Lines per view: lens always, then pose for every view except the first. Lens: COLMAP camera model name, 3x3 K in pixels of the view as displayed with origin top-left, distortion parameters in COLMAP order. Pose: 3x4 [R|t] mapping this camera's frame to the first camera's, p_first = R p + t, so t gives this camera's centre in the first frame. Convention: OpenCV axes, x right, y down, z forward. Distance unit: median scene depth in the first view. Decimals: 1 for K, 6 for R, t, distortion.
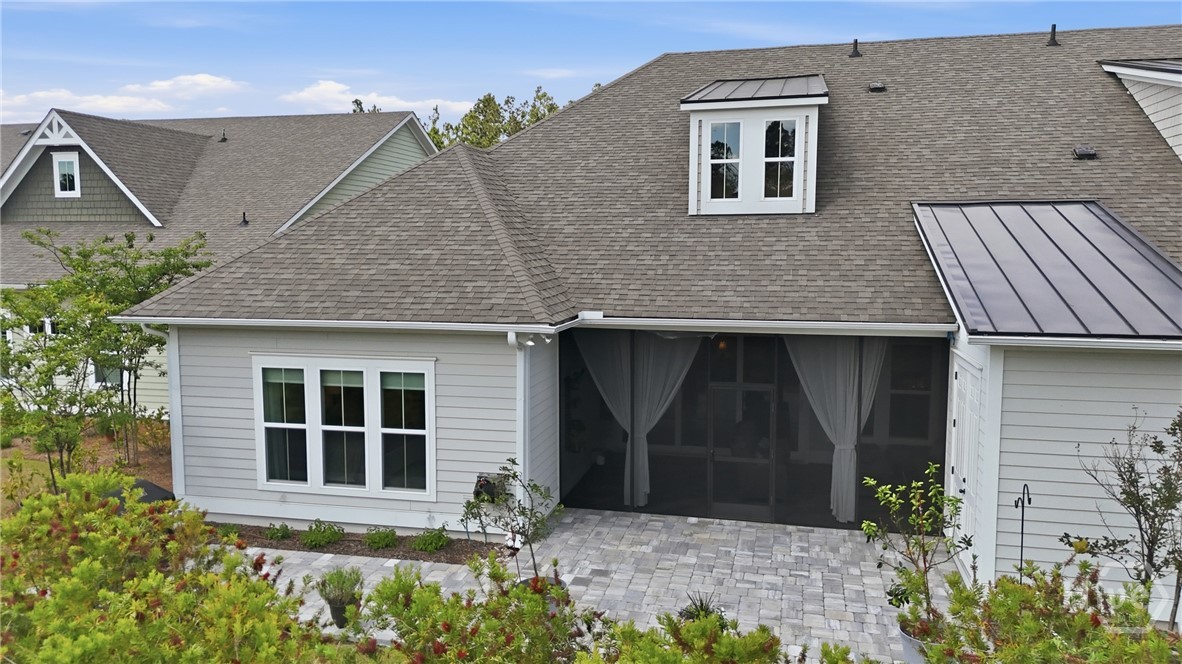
lens RADIAL K [[859.2, 0, 591.0], [0, 859.2, 332.0], [0, 0, 1]] dist [0.064570, -0.057879]
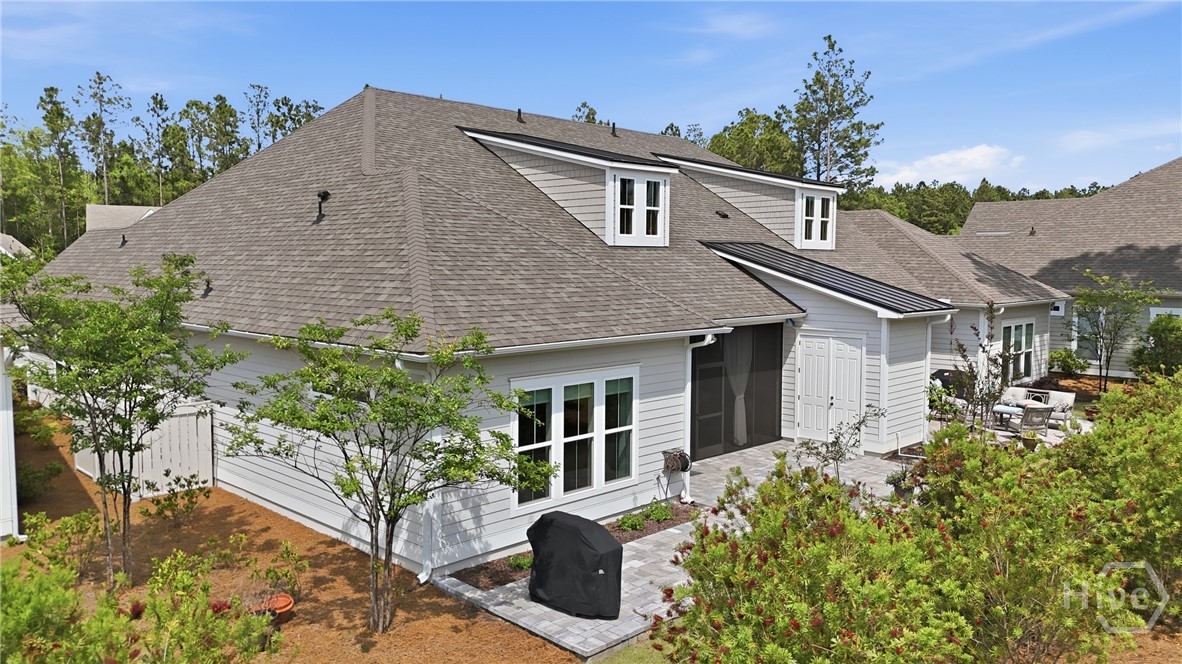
lens RADIAL K [[887.5, 0, 608.4], [0, 887.5, 316.3], [0, 0, 1]] dist [0.072112, -0.000151]
pose [[0.511280, -0.050324, 0.857939, -1.192258], [0.084750, 0.996371, 0.007938, -0.046004], [-0.855225, 0.068652, 0.513690, 0.366011]]
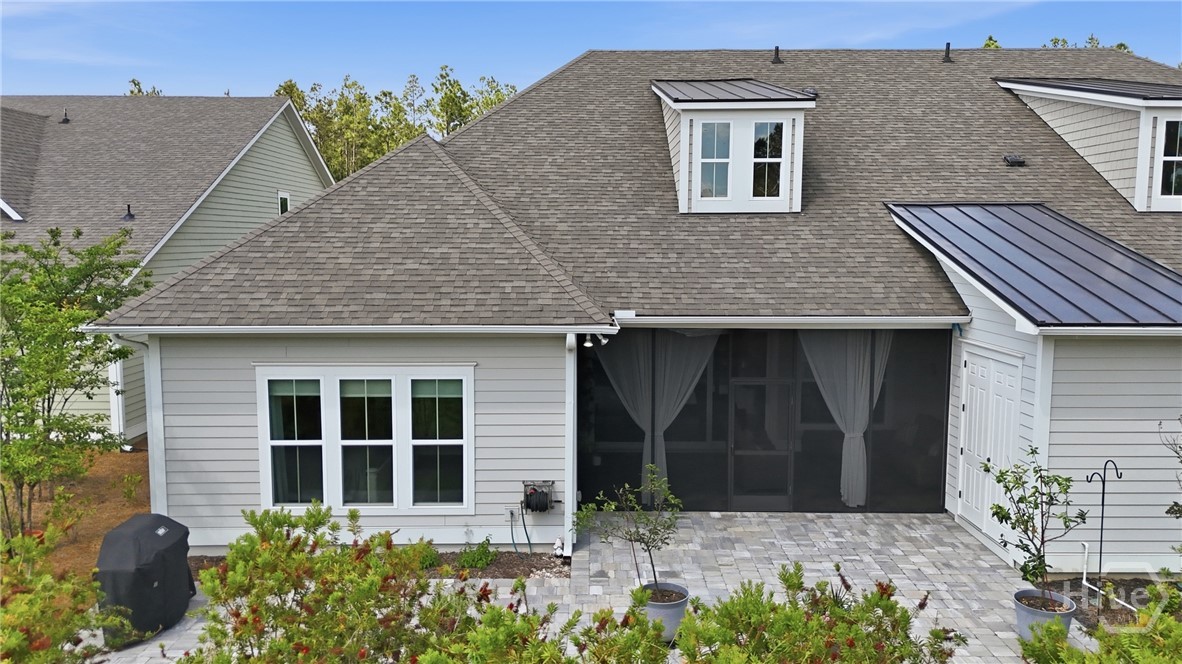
lens RADIAL K [[859.2, 0, 591.0], [0, 859.2, 332.0], [0, 0, 1]] dist [0.064570, -0.057879]
pose [[0.972821, -0.023563, 0.230356, -0.256033], [0.022488, 0.999721, 0.007291, -0.007214], [-0.230463, -0.001912, 0.973079, 0.048134]]
